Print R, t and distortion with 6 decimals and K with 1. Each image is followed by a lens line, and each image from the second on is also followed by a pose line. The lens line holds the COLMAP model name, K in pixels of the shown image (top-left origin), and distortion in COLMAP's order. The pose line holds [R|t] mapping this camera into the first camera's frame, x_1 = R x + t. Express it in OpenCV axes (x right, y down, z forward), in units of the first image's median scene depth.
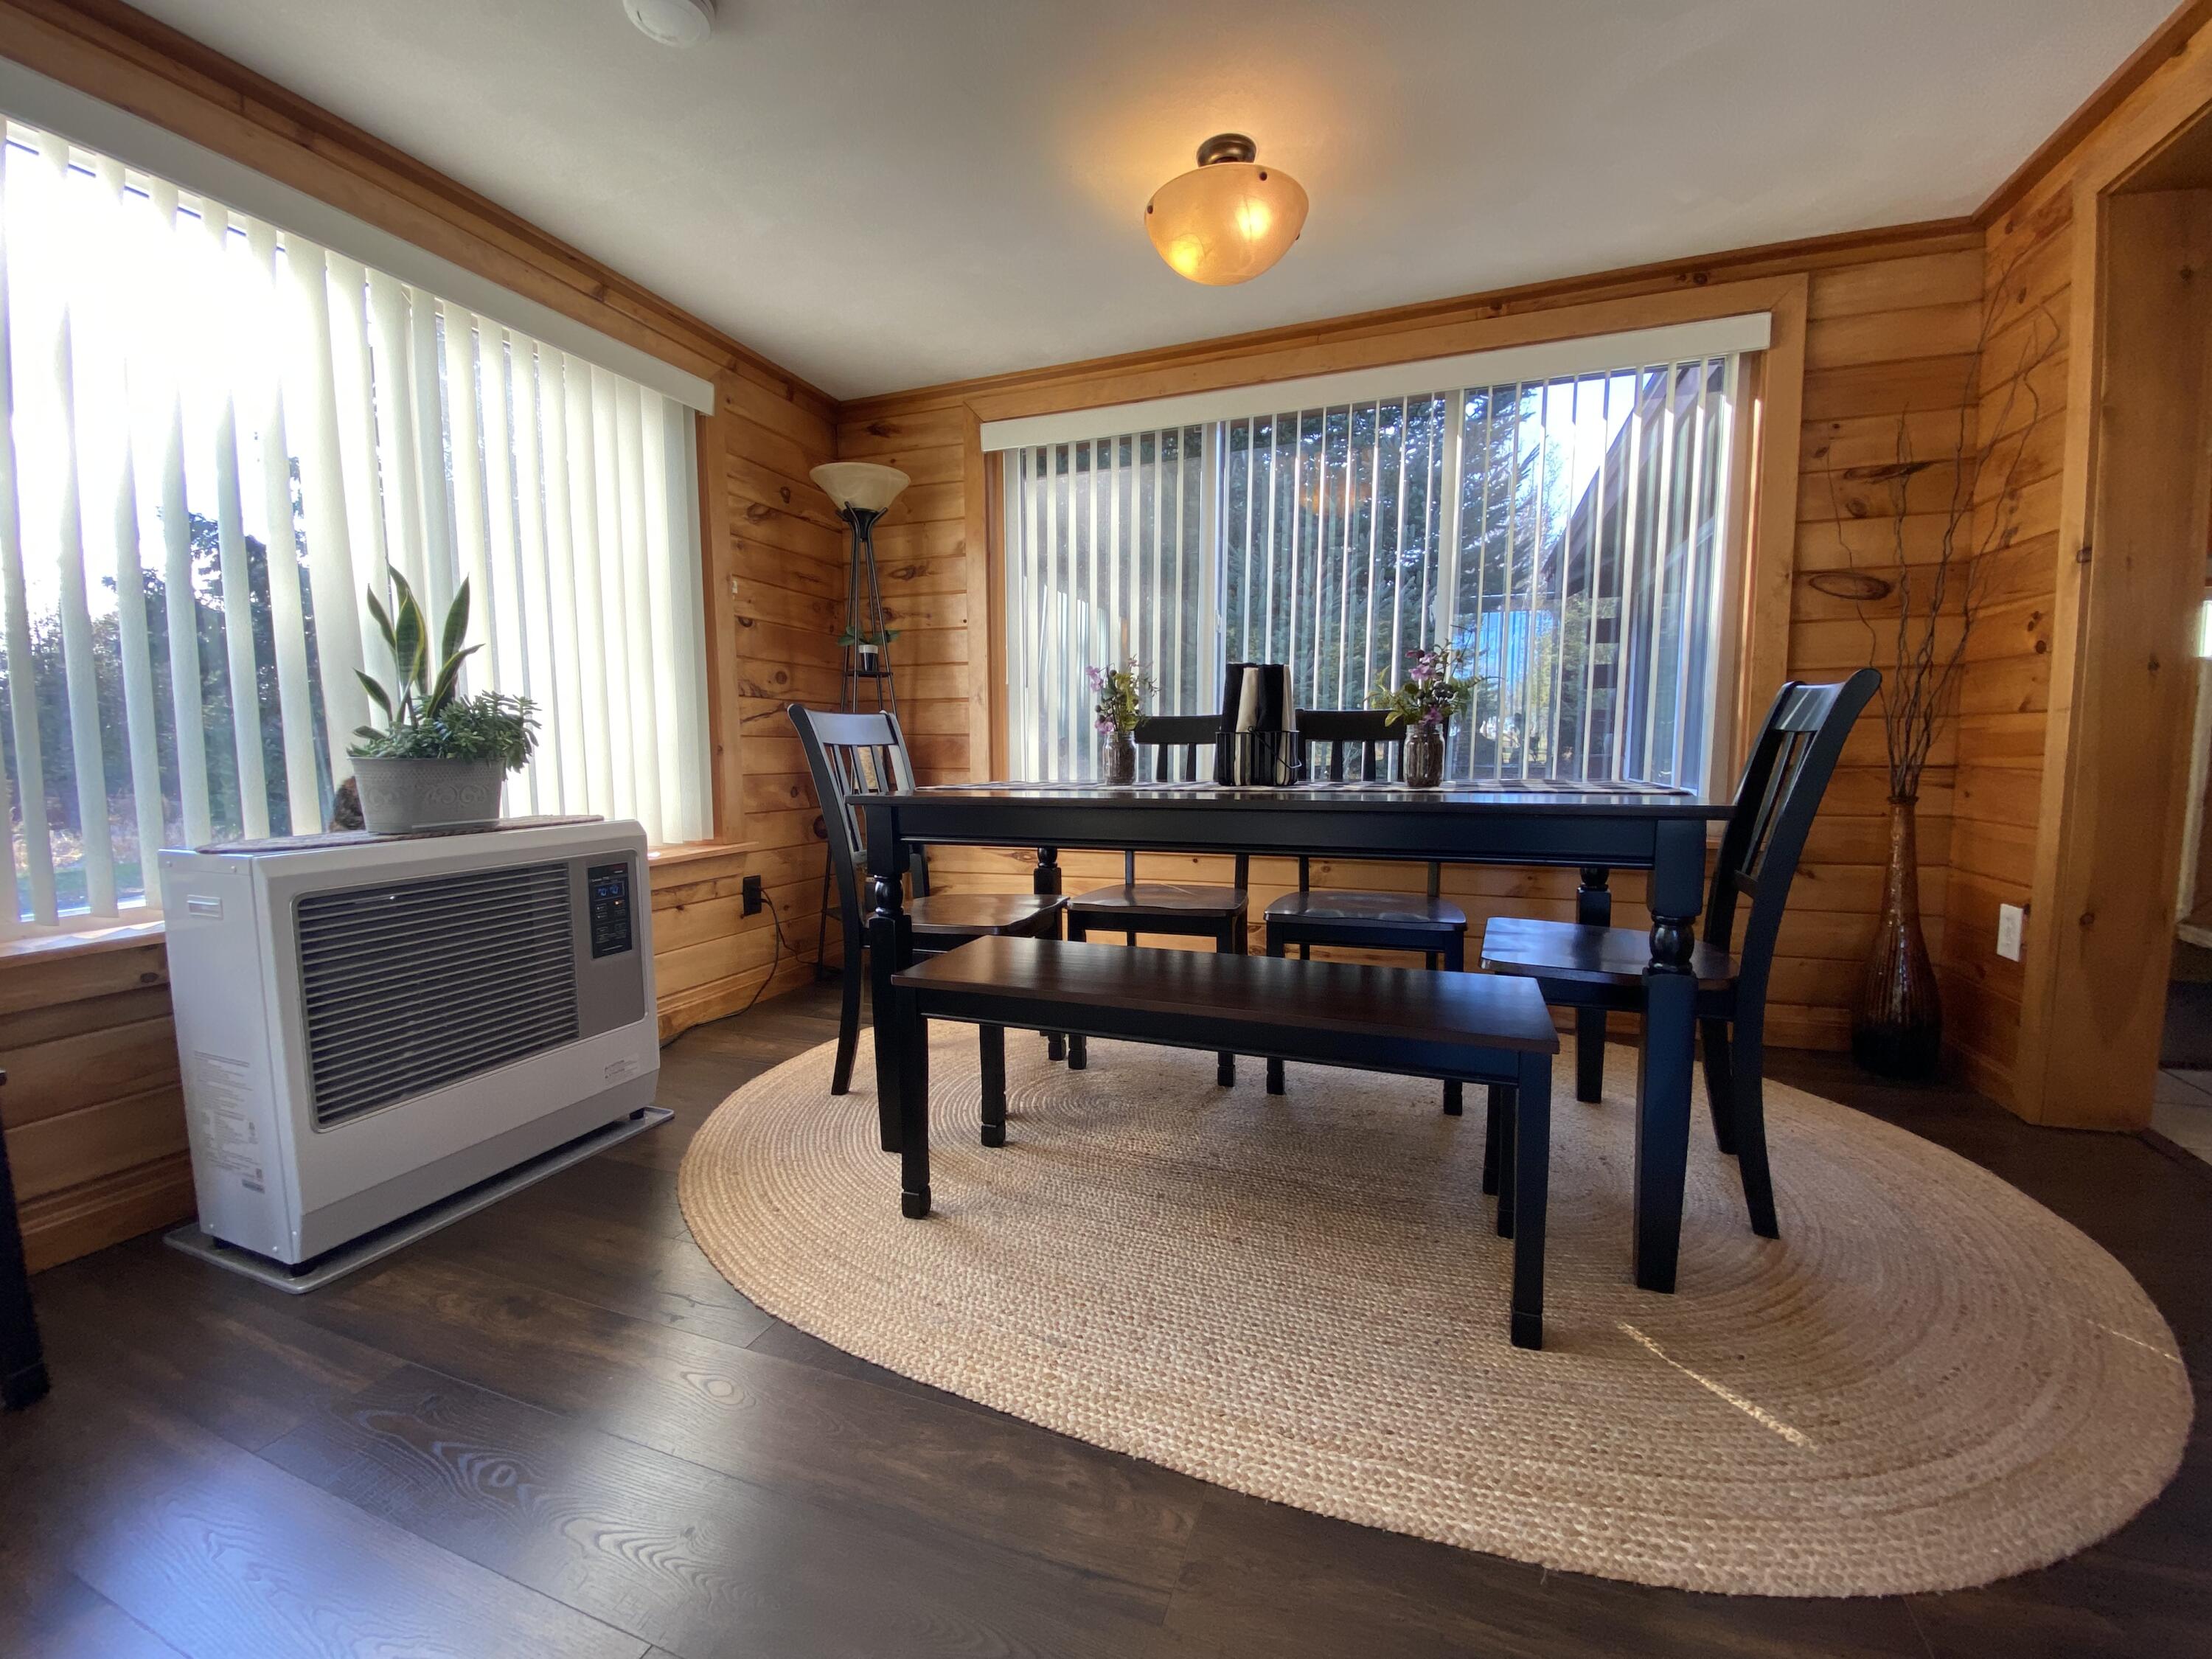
lens RADIAL K [[902.5, 0, 1106.1], [0, 902.5, 835.3], [0, 0, 1]] dist [0.030535, -0.024137]
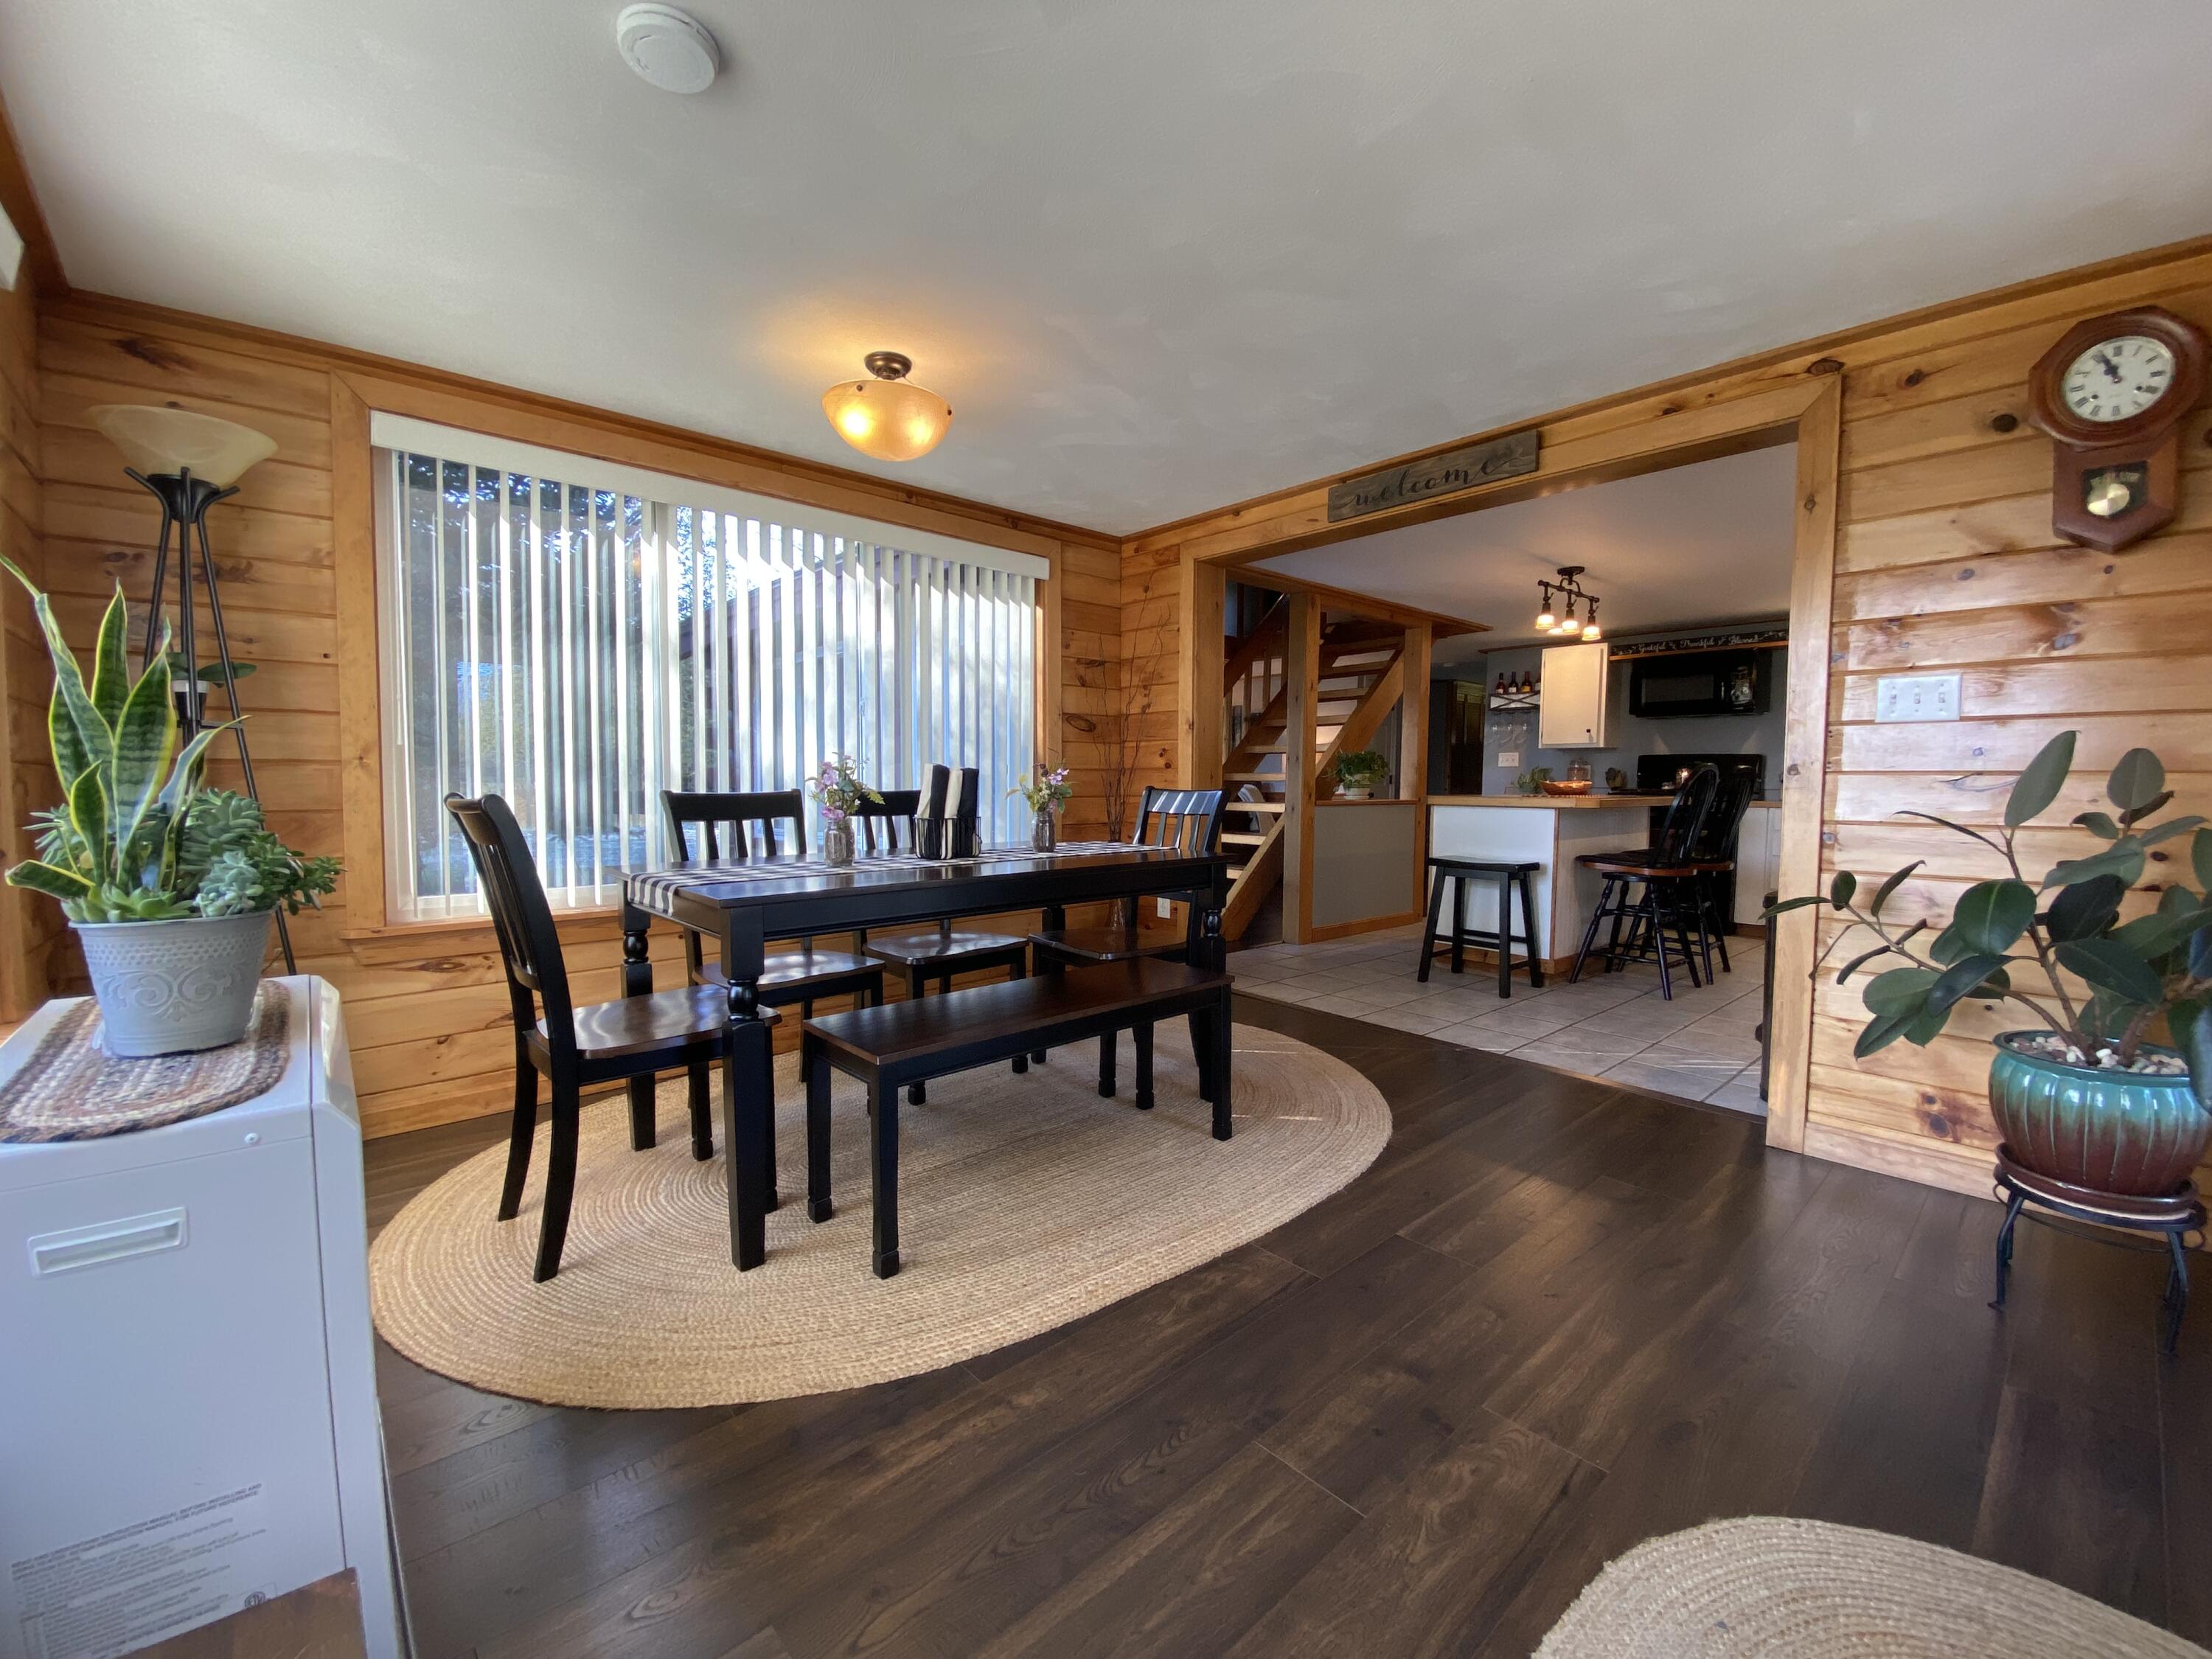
lens RADIAL K [[902.5, 0, 1106.1], [0, 902.5, 835.3], [0, 0, 1]] dist [0.030535, -0.024137]
pose [[0.453579, -0.045064, 0.890076, -0.844654], [0.084953, 0.996359, 0.007153, -0.073542], [-0.887158, 0.072370, 0.455756, 0.192646]]
